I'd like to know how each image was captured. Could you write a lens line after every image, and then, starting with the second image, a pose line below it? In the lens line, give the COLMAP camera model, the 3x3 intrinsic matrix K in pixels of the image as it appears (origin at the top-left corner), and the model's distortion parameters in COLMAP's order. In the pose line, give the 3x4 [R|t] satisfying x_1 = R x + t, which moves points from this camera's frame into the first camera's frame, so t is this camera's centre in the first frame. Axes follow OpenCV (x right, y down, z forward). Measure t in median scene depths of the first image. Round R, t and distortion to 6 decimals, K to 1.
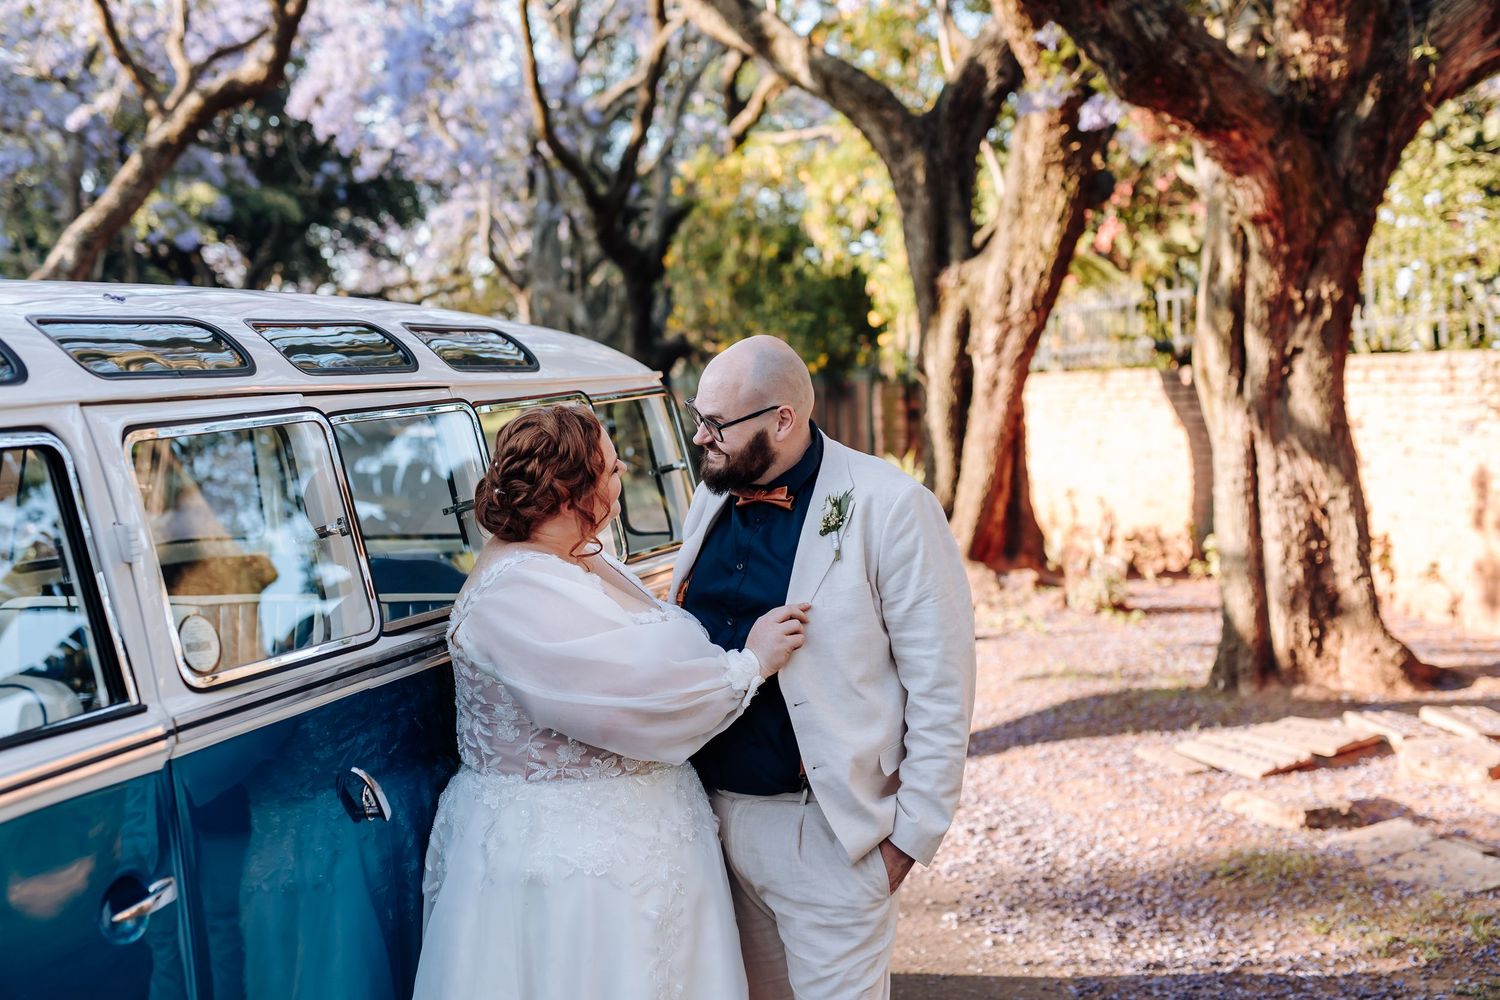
lens RADIAL K [[2092.4, 0, 728.5], [0, 2092.4, 502.3], [0, 0, 1]] dist [-0.008122, 0.030455]
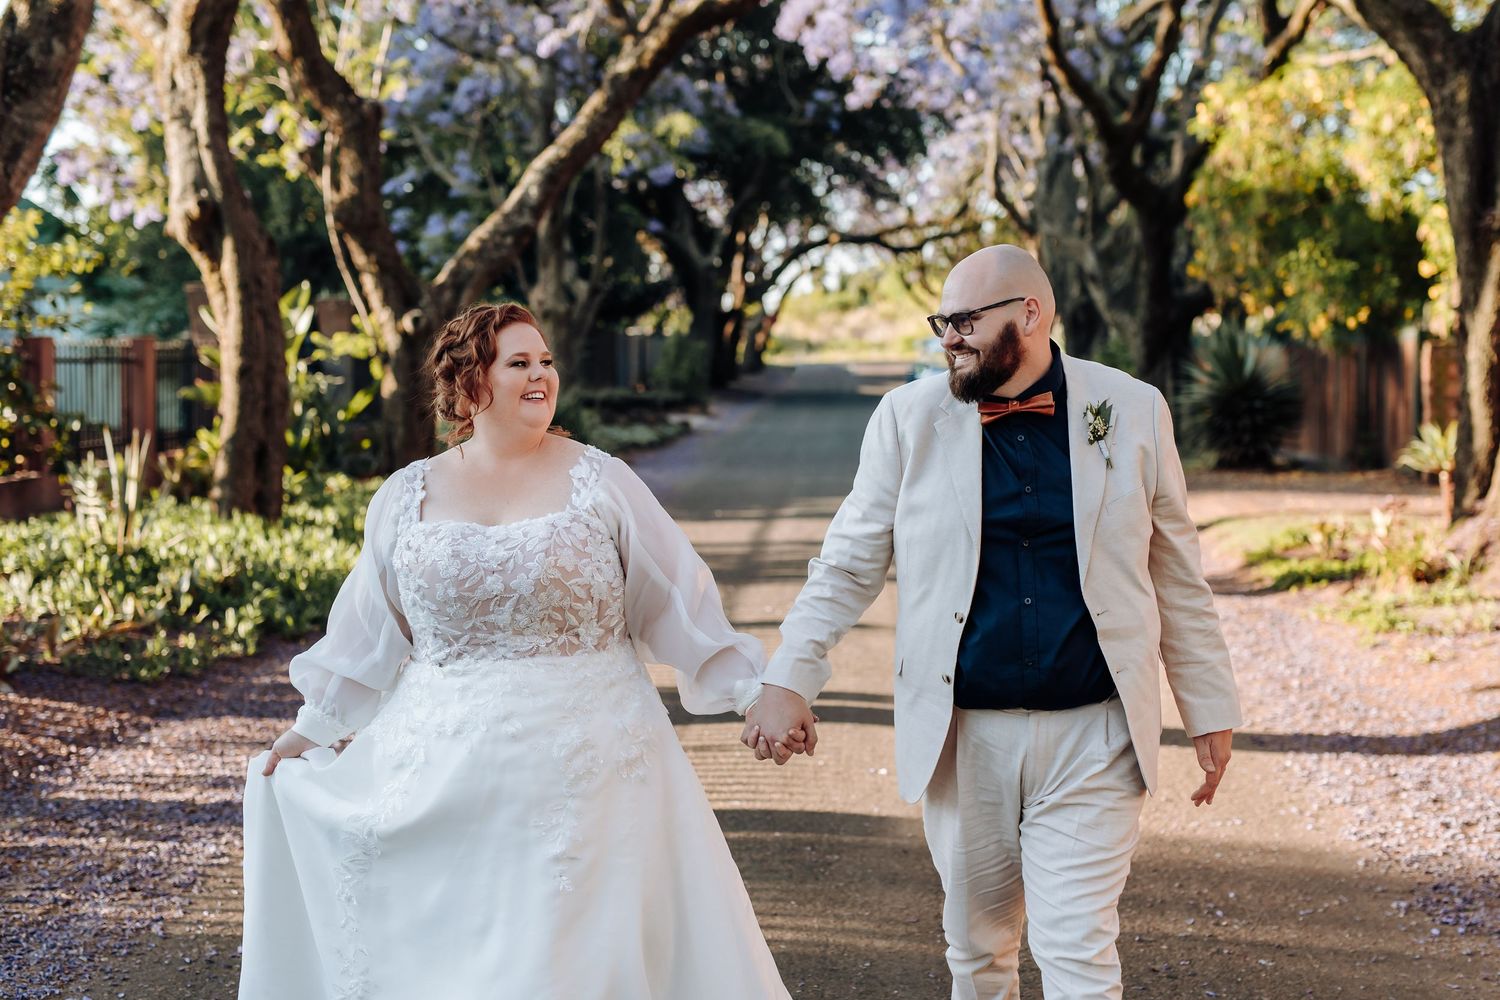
lens RADIAL K [[2380.0, 0, 806.9], [0, 2380.0, 501.4], [0, 0, 1]] dist [0.007439, 0.058765]
pose [[0.981110, 0.030316, -0.191060, 0.017546], [-0.028296, 0.999511, 0.013294, 0.005161], [0.191370, -0.007636, 0.981488, -0.032320]]
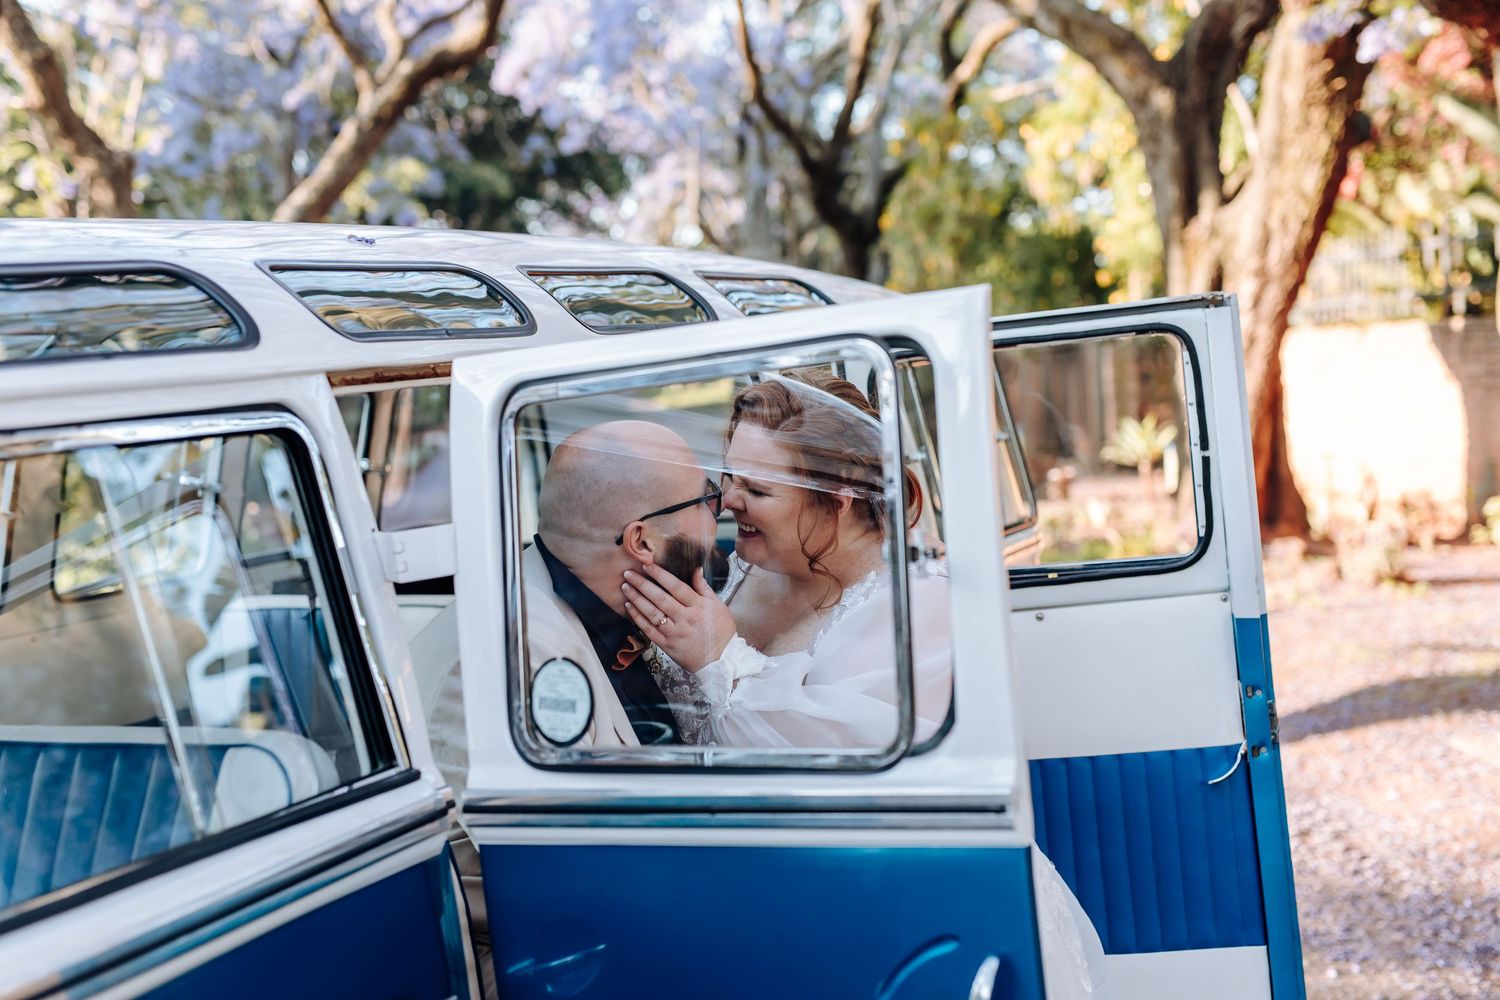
lens RADIAL K [[2105.3, 0, 750.0], [0, 2105.3, 500.0], [0, 0, 1]] dist [-0.018196, 0.063198]
pose [[0.995926, -0.014573, -0.088992, -0.013651], [0.015746, 0.999798, 0.012498, -0.000742], [0.088792, -0.013848, 0.995954, 0.039331]]
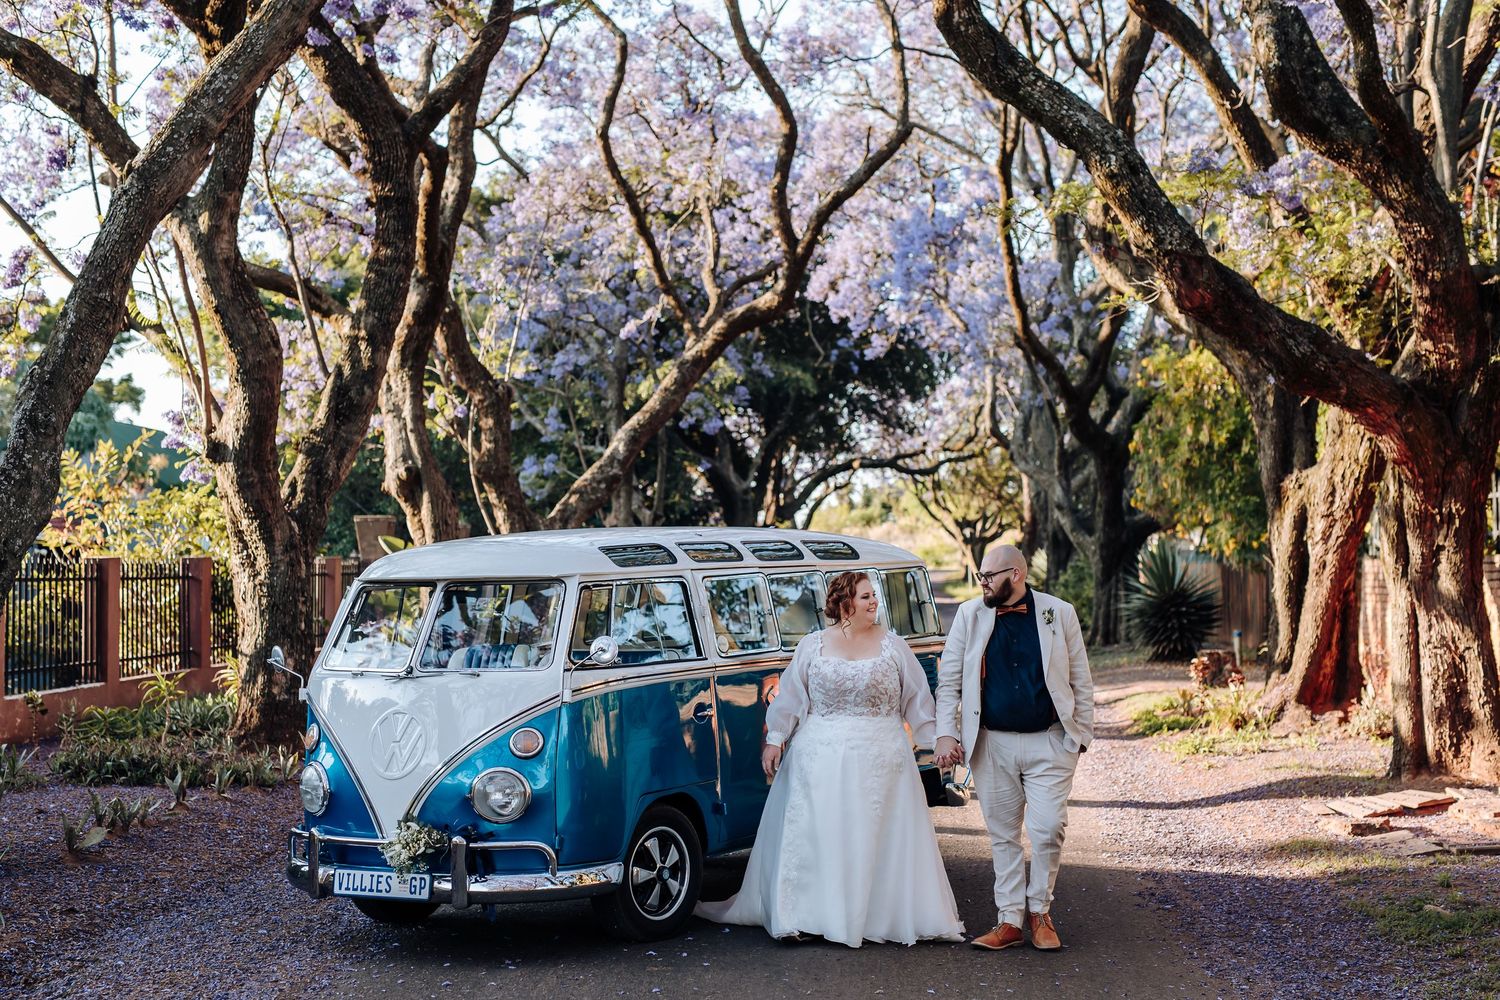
lens RADIAL K [[2209.7, 0, 747.7], [0, 2209.7, 538.3], [0, 0, 1]] dist [-0.002441, 0.069000]
pose [[0.972845, 0.016677, -0.230854, 0.093906], [-0.031146, 0.997762, -0.059175, 0.017255], [0.229351, 0.064758, 0.971187, -0.380657]]
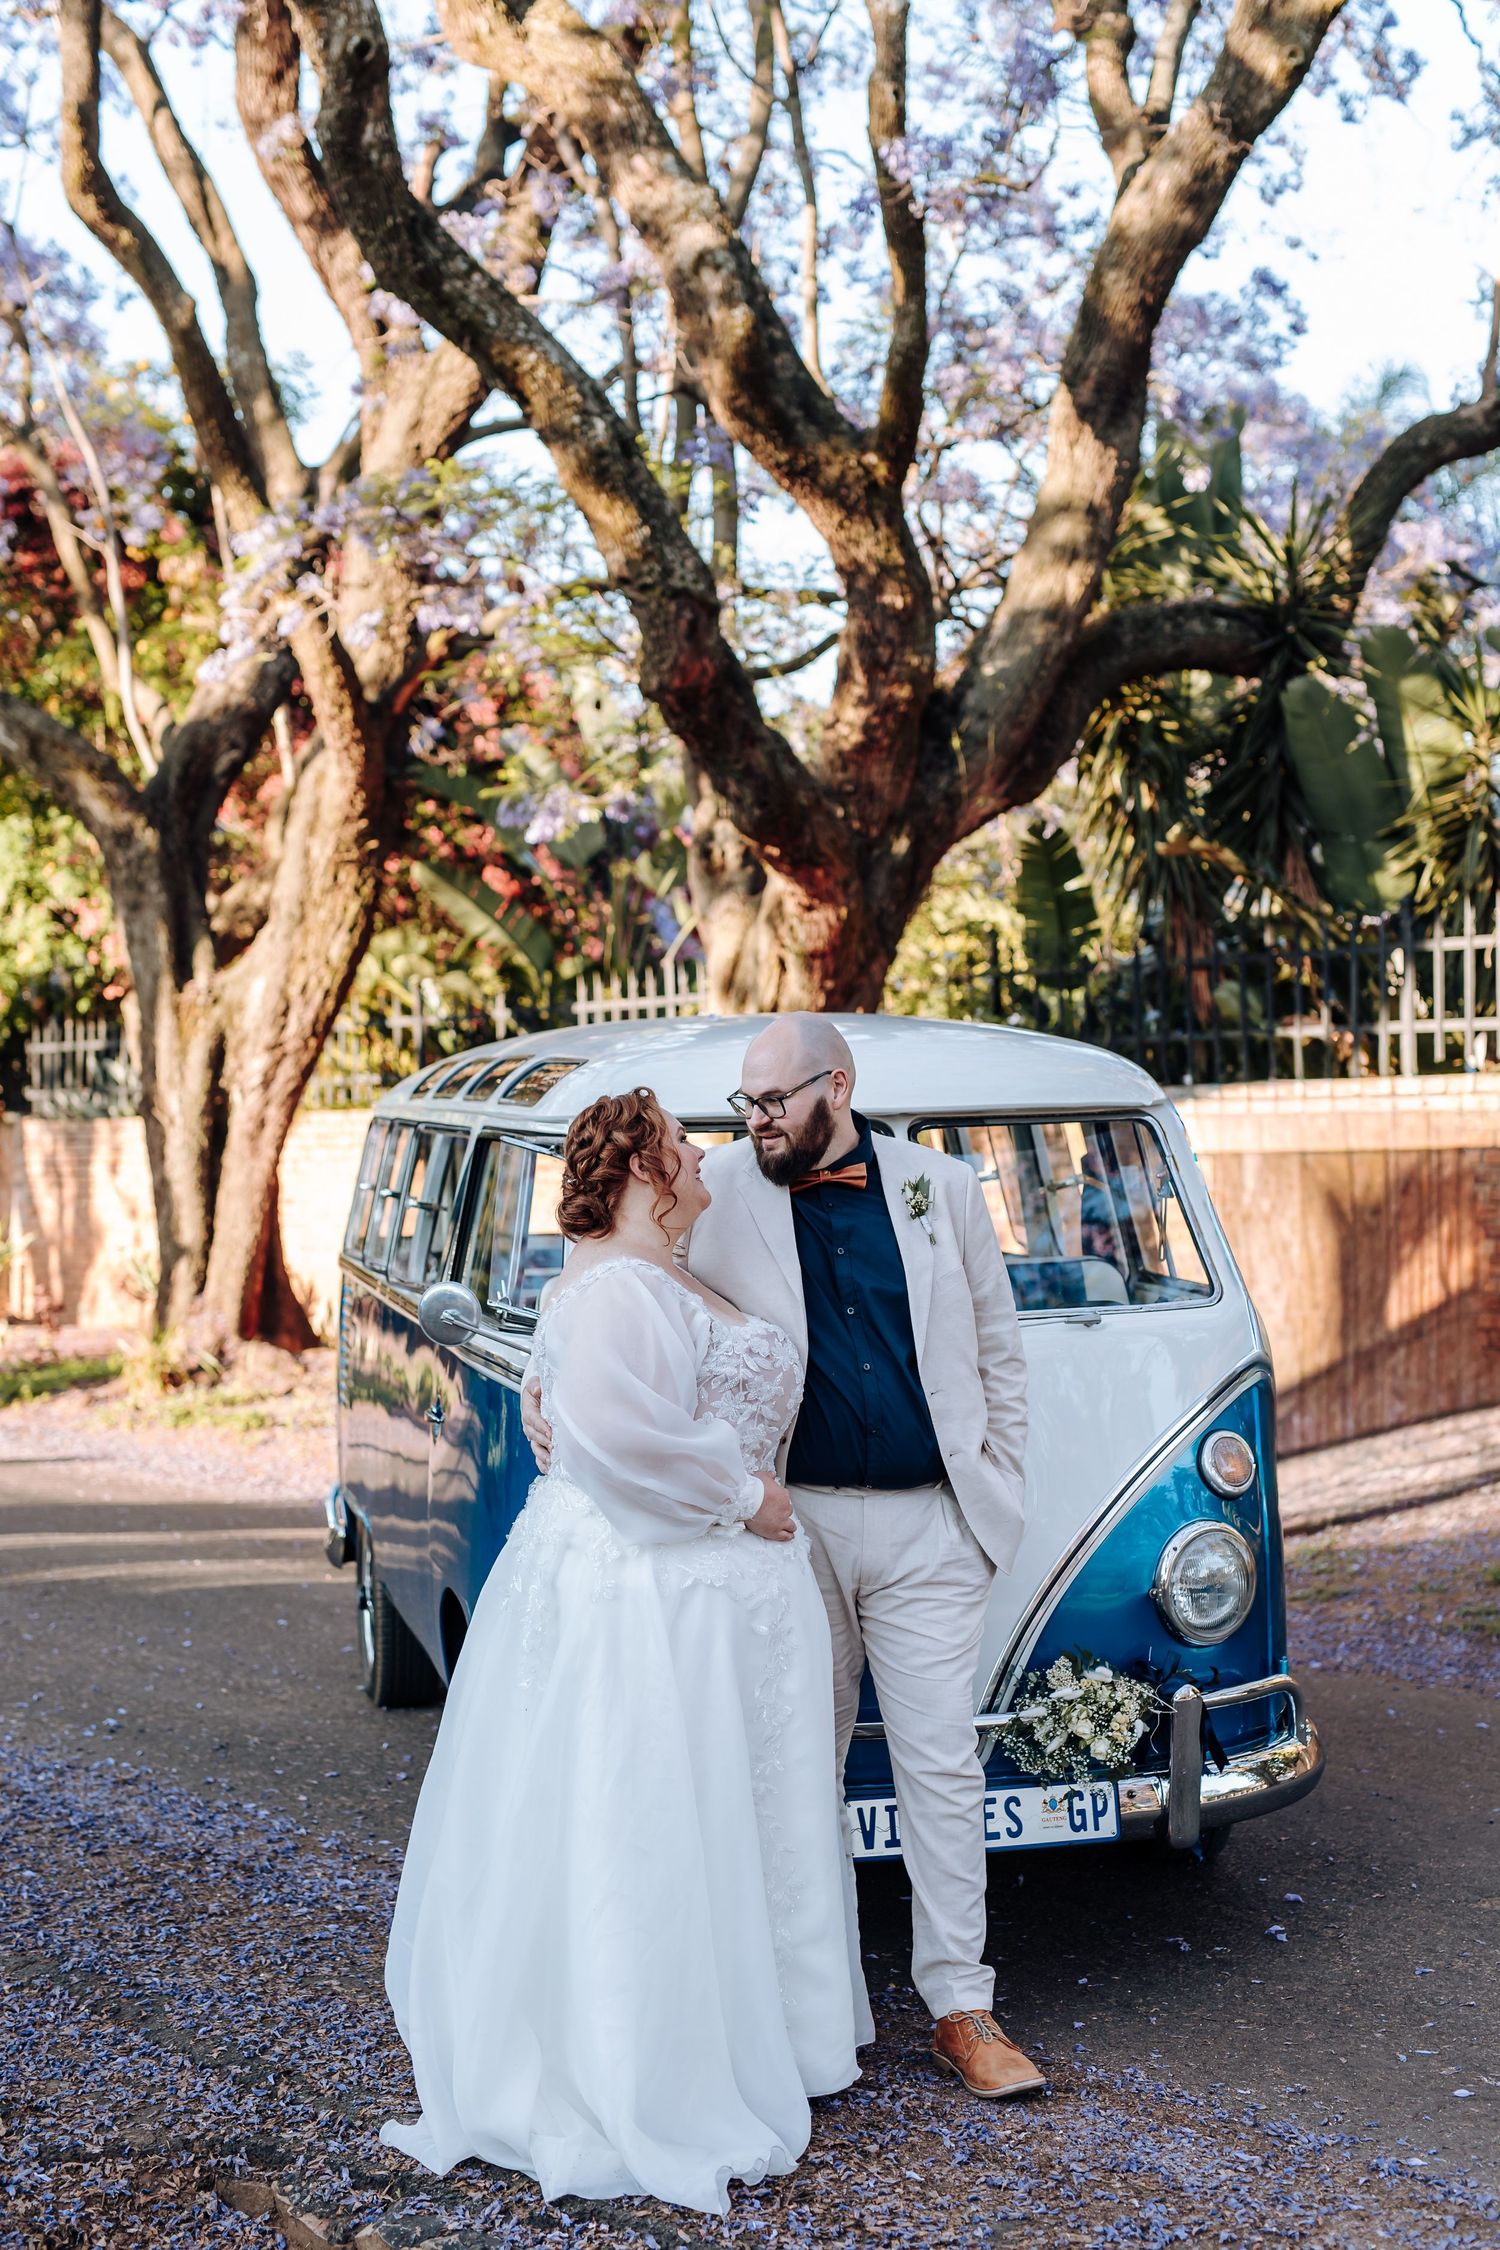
lens RADIAL K [[3138.6, 0, 750.0], [0, 3138.6, 1125.0], [0, 0, 1]] dist [-0.008122, 0.030455]
pose [[0.884653, 0.010196, 0.466139, -0.268100], [0.019051, 0.998135, -0.057988, 0.018093], [-0.465861, 0.060180, 0.882809, -0.170187]]
